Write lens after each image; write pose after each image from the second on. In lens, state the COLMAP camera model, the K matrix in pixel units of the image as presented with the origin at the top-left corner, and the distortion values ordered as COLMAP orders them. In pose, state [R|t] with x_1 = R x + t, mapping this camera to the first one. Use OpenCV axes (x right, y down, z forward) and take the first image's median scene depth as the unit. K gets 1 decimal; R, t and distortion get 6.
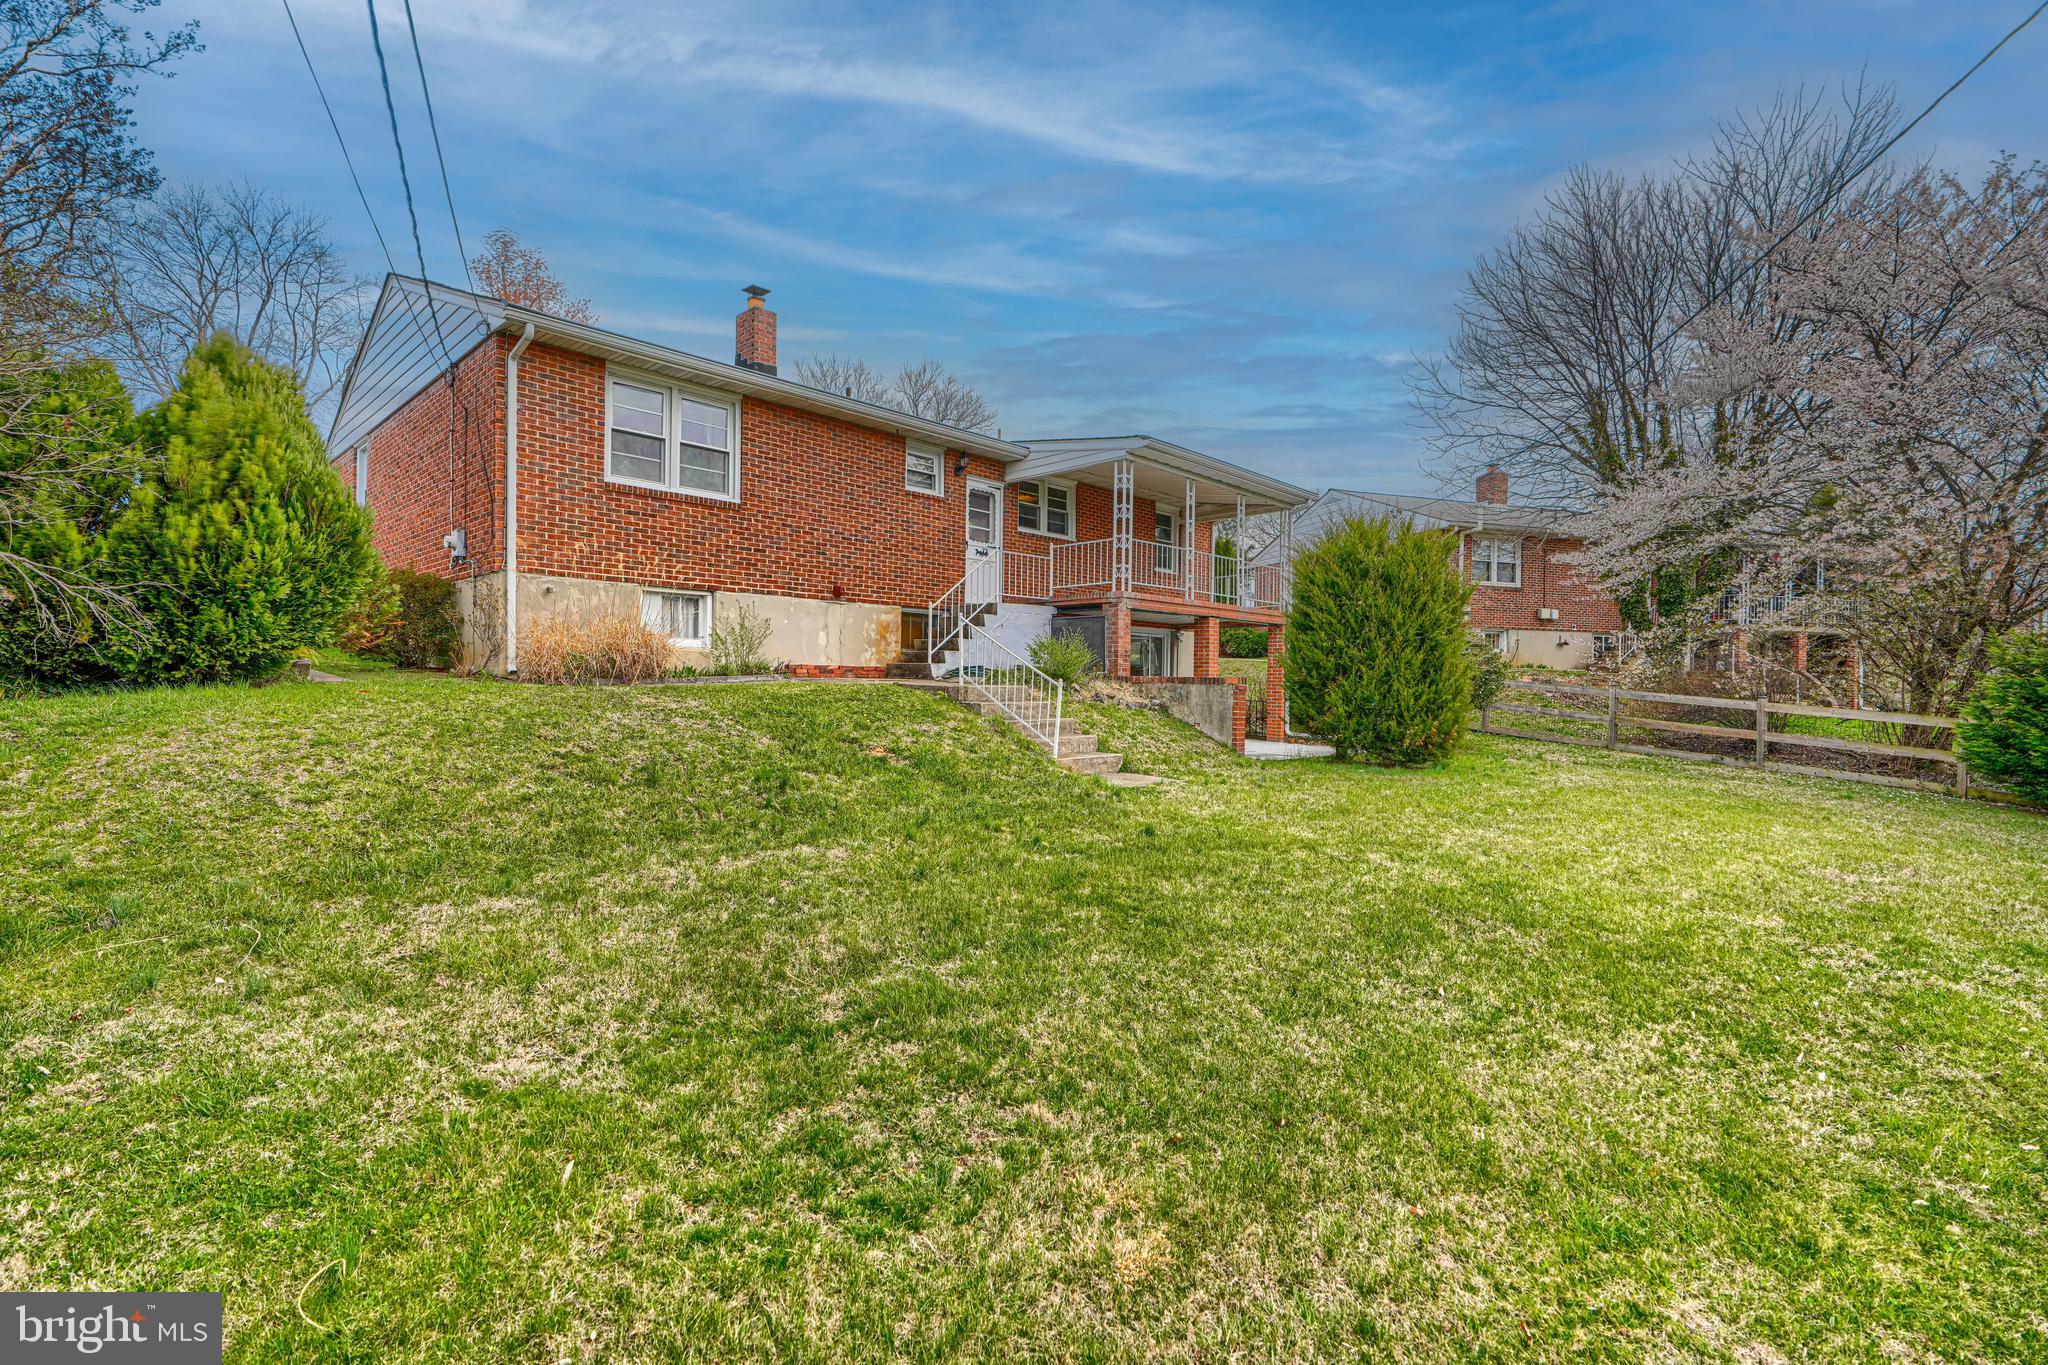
lens RADIAL K [[923.8, 0, 1026.2], [0, 923.8, 713.5], [0, 0, 1]] dist [0.004044, 0.000188]
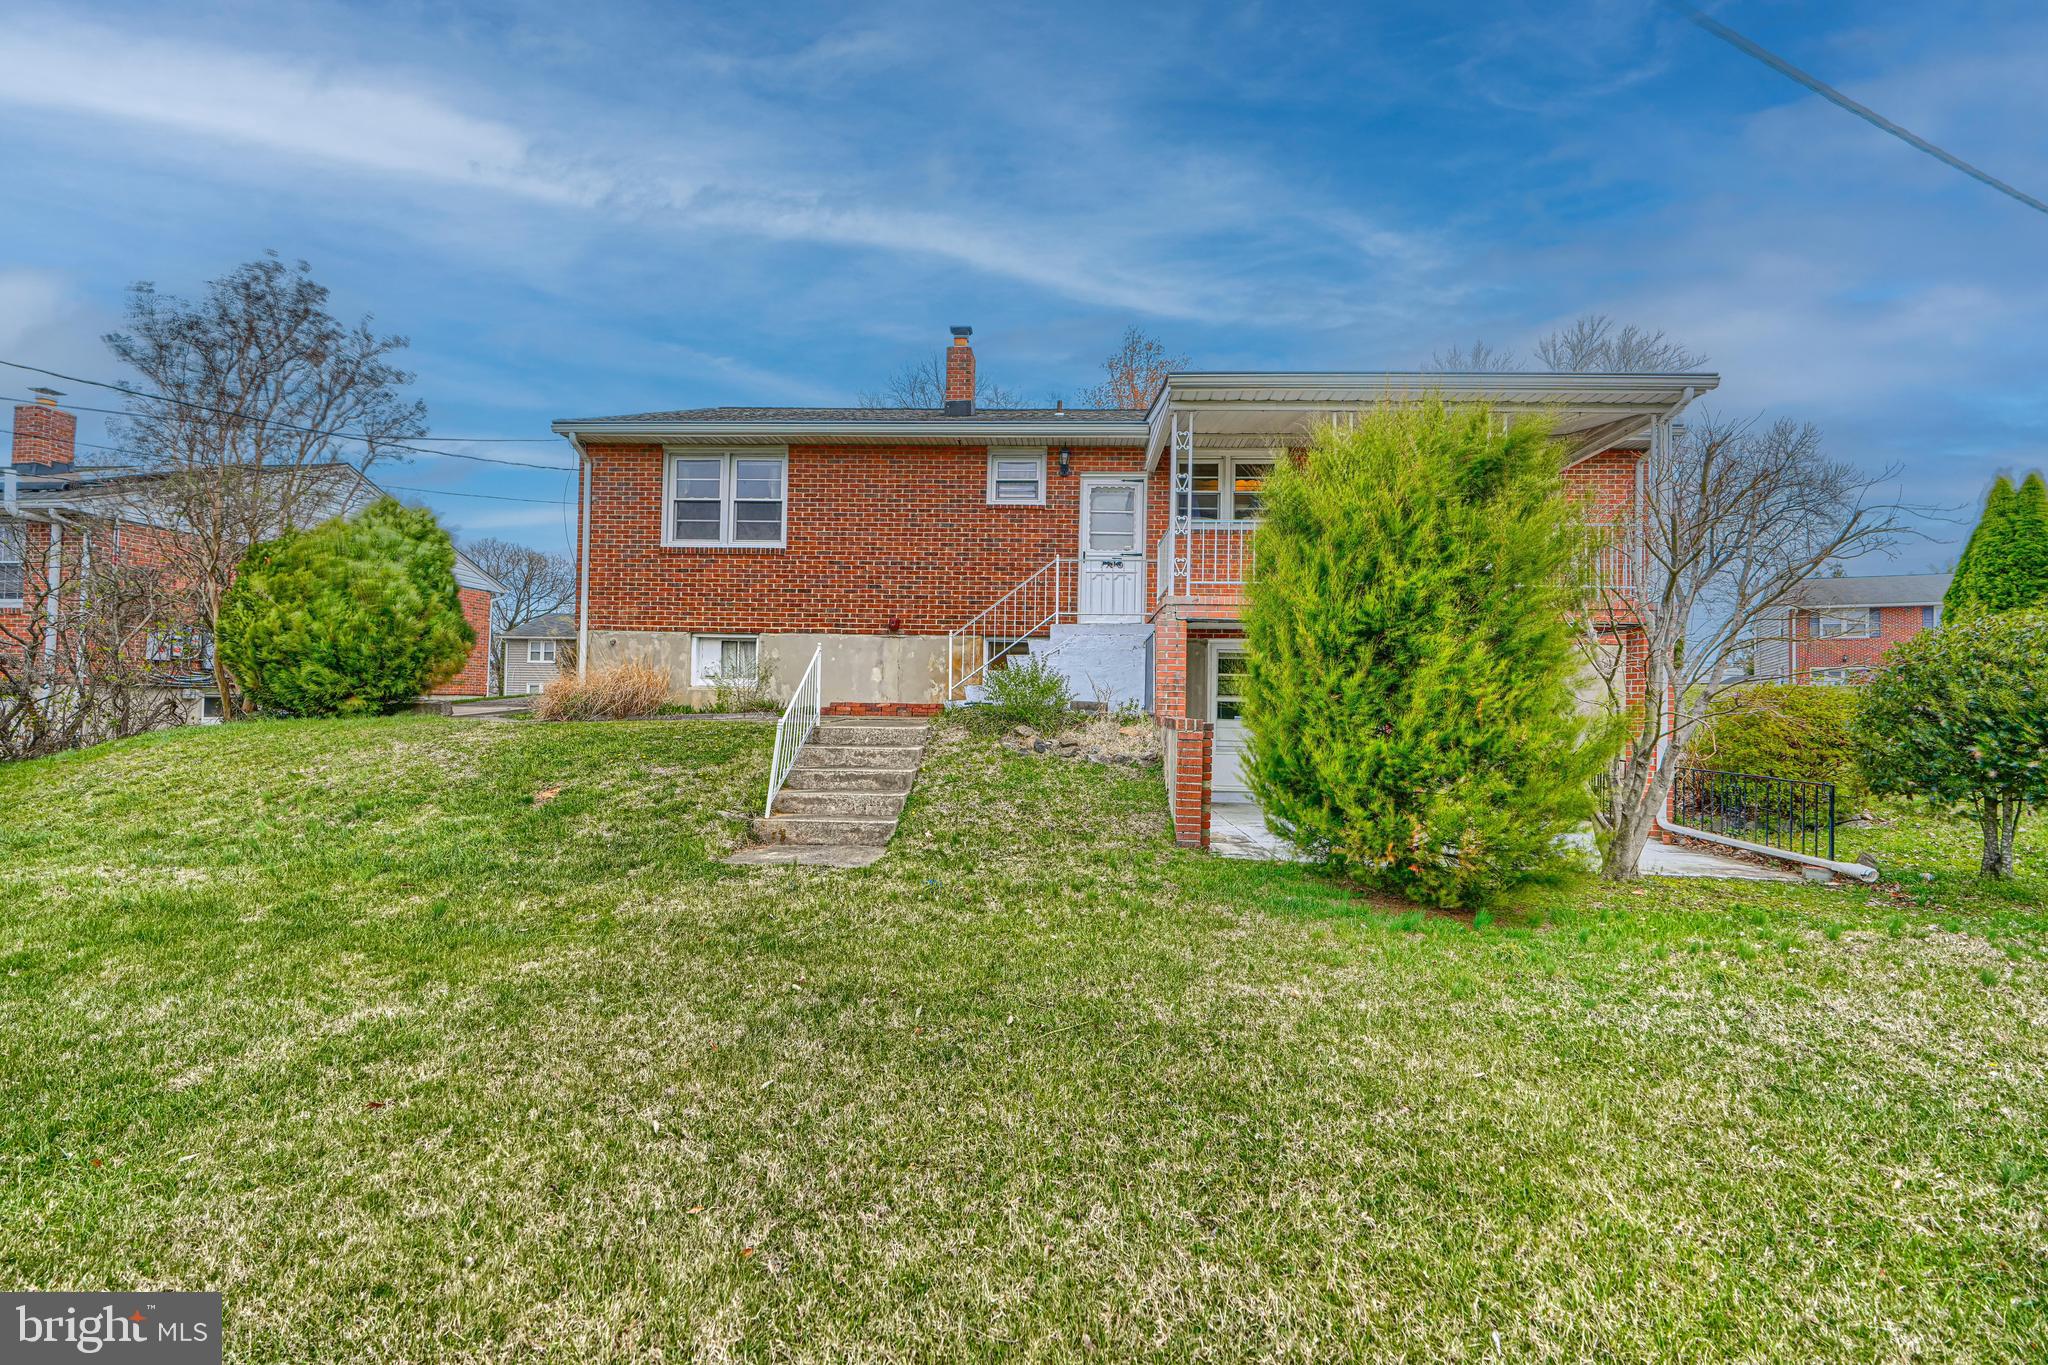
lens RADIAL K [[923.8, 0, 1026.2], [0, 923.8, 713.5], [0, 0, 1]] dist [0.004044, 0.000188]
pose [[0.660782, 0.007924, -0.750536, 0.652627], [-0.034276, 0.999220, -0.019627, -0.029332], [0.749795, 0.038694, 0.660538, 0.519073]]
